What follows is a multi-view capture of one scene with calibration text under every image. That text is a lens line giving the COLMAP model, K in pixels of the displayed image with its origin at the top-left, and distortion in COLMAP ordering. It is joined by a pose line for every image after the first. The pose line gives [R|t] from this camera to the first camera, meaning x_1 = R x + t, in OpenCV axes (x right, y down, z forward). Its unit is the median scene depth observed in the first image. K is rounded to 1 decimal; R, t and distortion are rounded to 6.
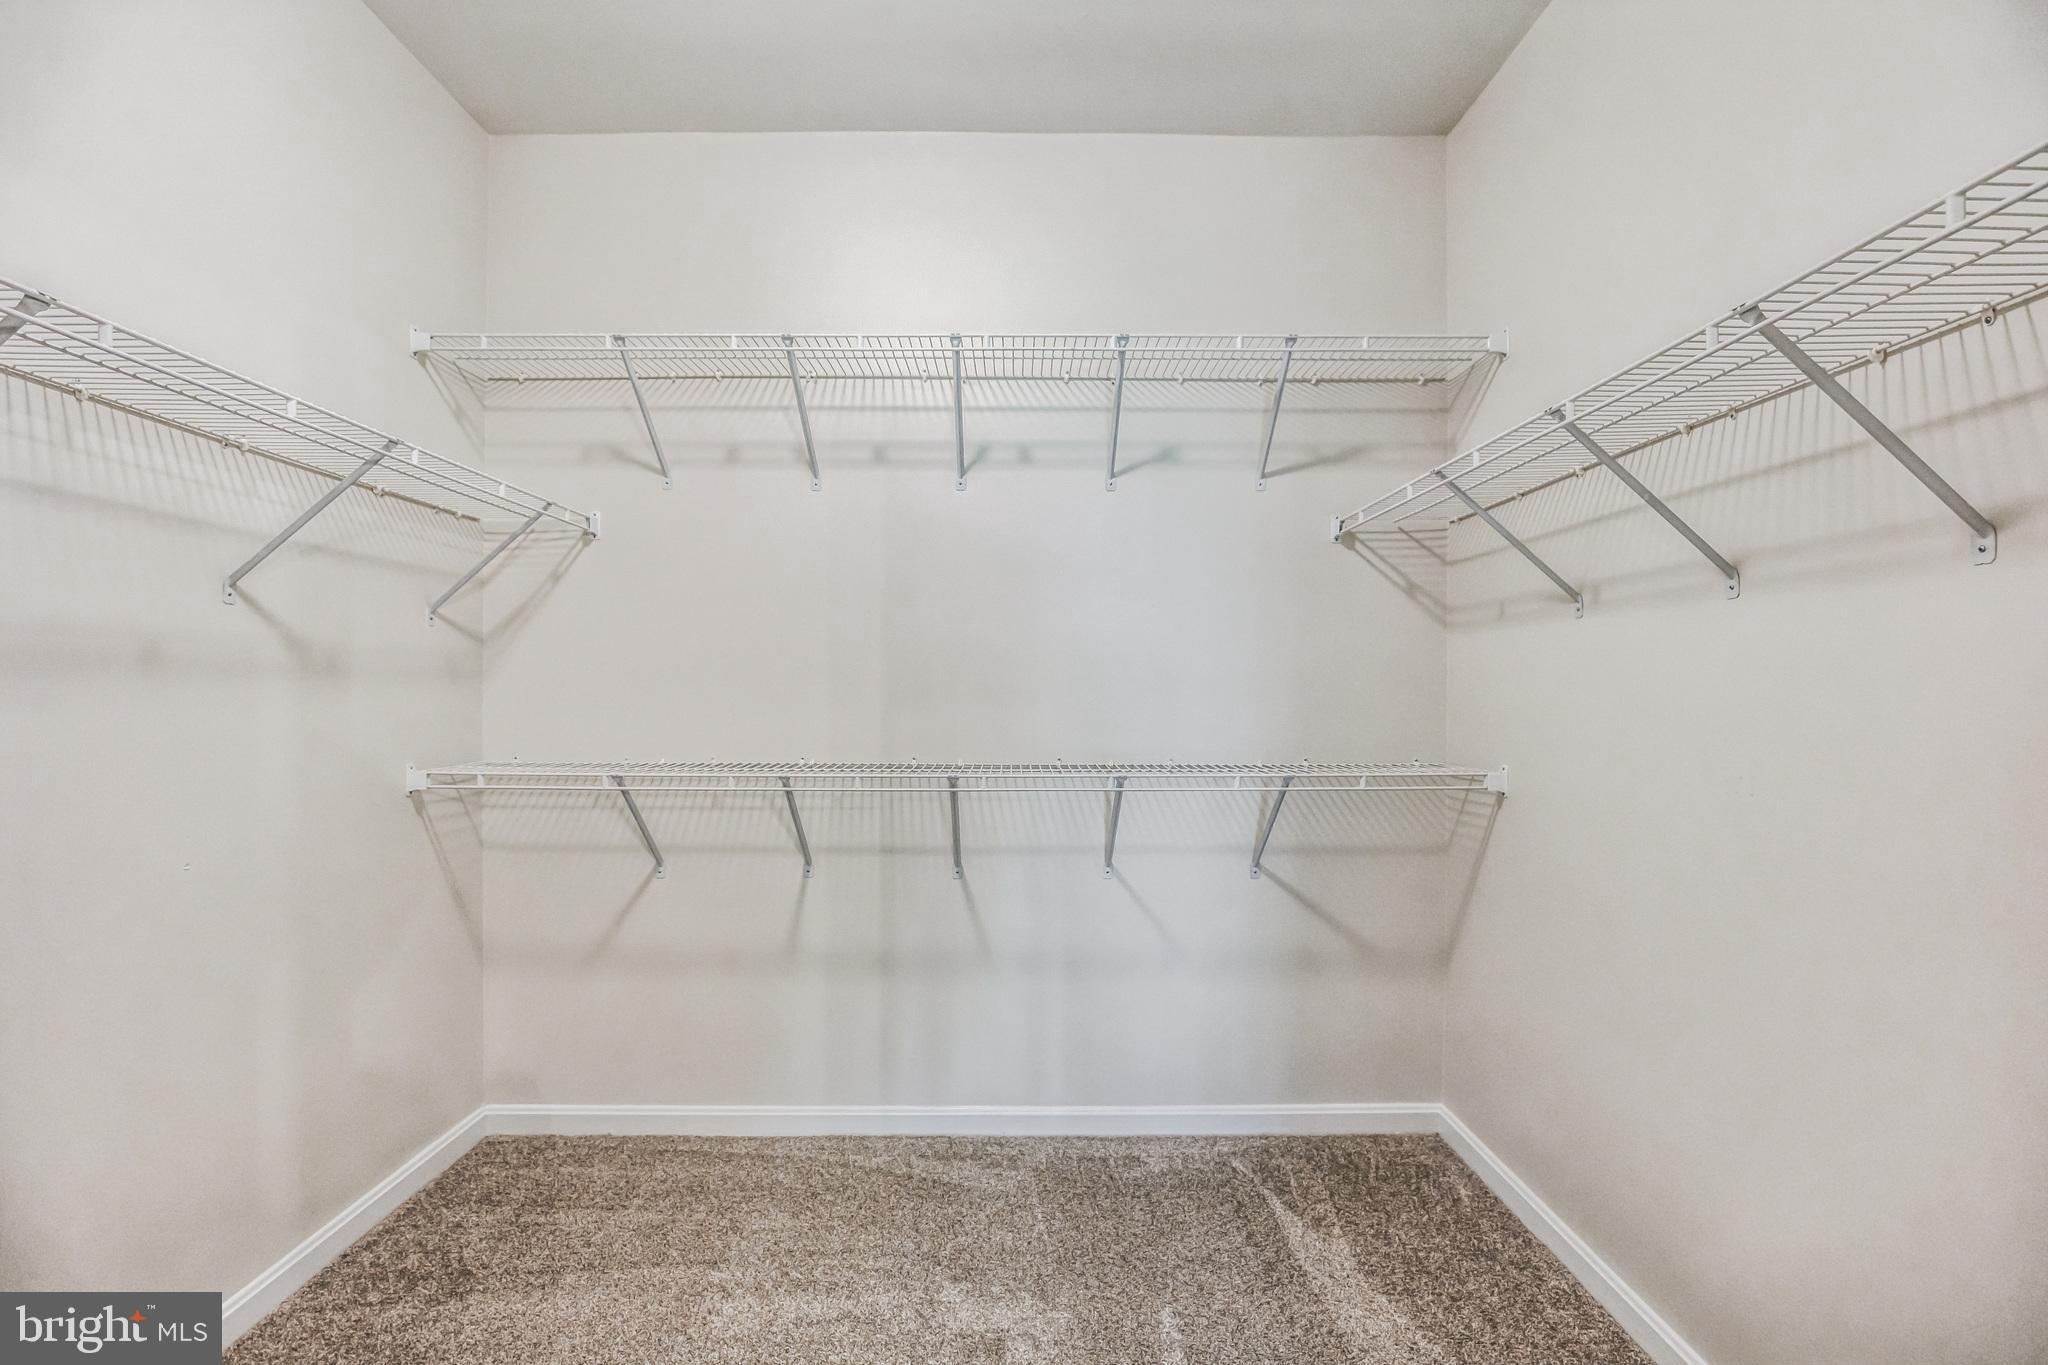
lens RADIAL K [[931.8, 0, 1020.3], [0, 931.8, 688.5], [0, 0, 1]] dist [-0.014173, -0.000222]
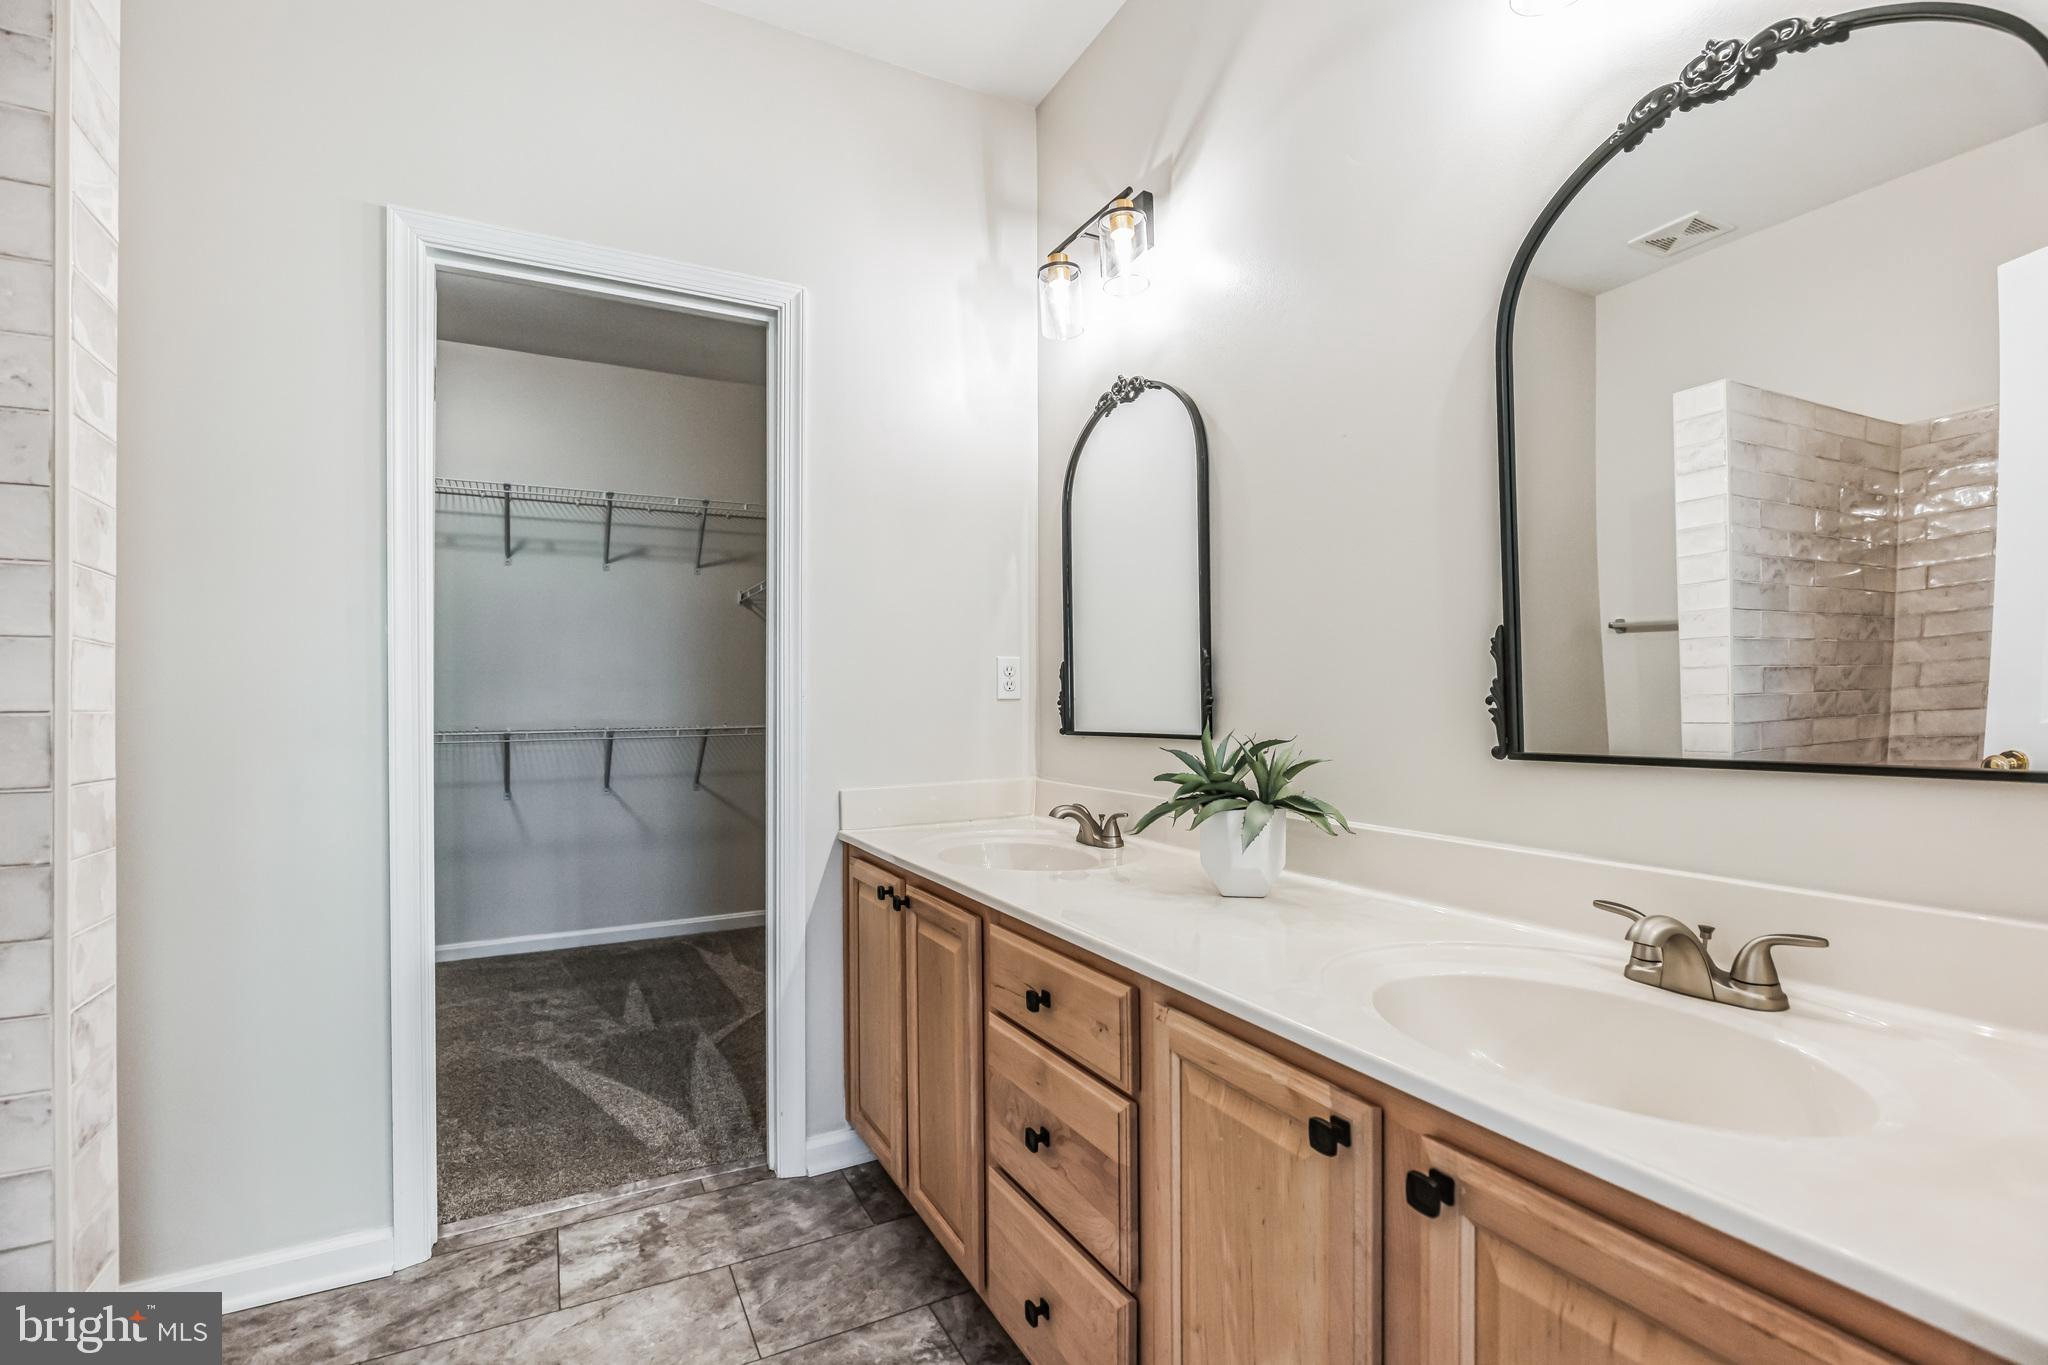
lens RADIAL K [[931.8, 0, 1032.3], [0, 931.8, 702.1], [0, 0, 1]] dist [-0.014173, -0.000222]
pose [[0.882714, -0.009164, 0.469821, -0.017044], [0.007460, 0.999957, 0.005489, 0.029439], [-0.469851, -0.001341, 0.882745, -0.904482]]
